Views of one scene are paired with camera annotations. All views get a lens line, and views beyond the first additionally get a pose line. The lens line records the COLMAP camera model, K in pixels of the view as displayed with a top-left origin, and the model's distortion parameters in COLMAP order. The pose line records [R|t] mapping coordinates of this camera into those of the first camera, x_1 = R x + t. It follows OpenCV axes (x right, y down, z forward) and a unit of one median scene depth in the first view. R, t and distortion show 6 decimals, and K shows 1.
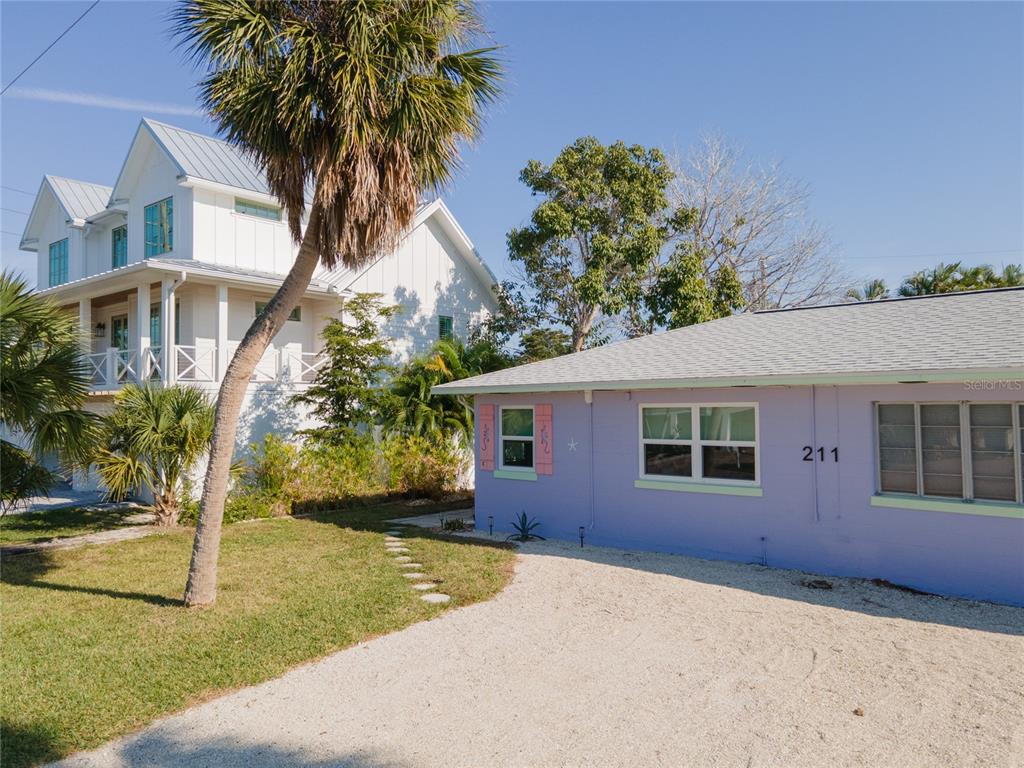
lens RADIAL K [[711.2, 0, 510.2], [0, 711.2, 380.5], [0, 0, 1]] dist [0.023447, -0.001006]
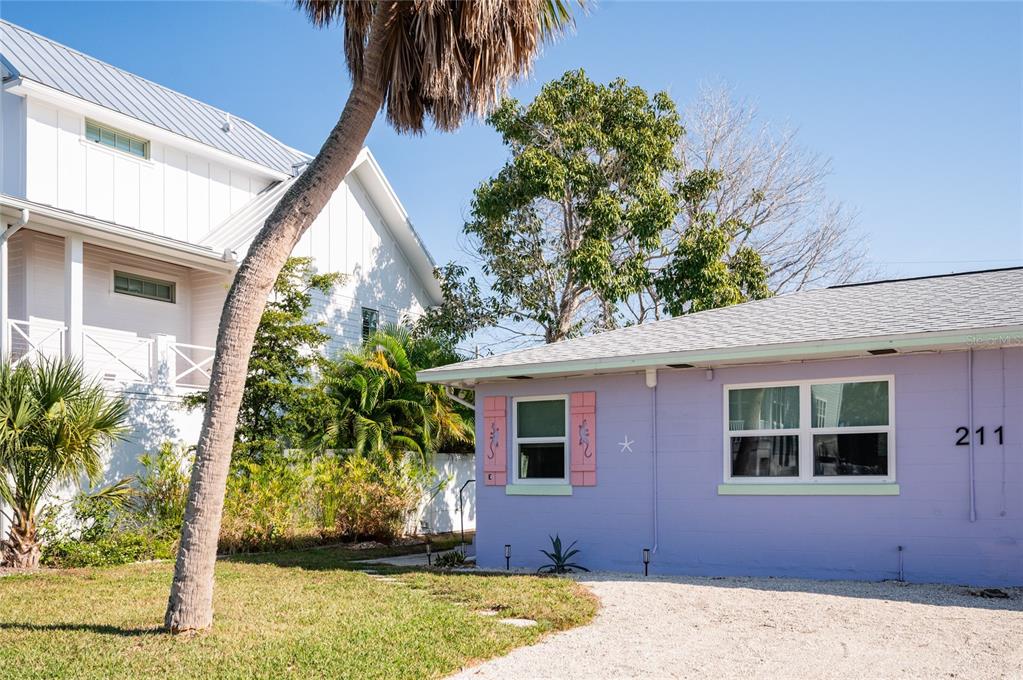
lens RADIAL K [[902.4, 0, 521.2], [0, 902.4, 452.9], [0, 0, 1]] dist [-0.005985, 0.005074]
pose [[0.984755, 0.006244, 0.173833, -0.128243], [-0.008146, 0.999914, 0.010233, 0.063322], [-0.173754, -0.011493, 0.984722, 0.060320]]
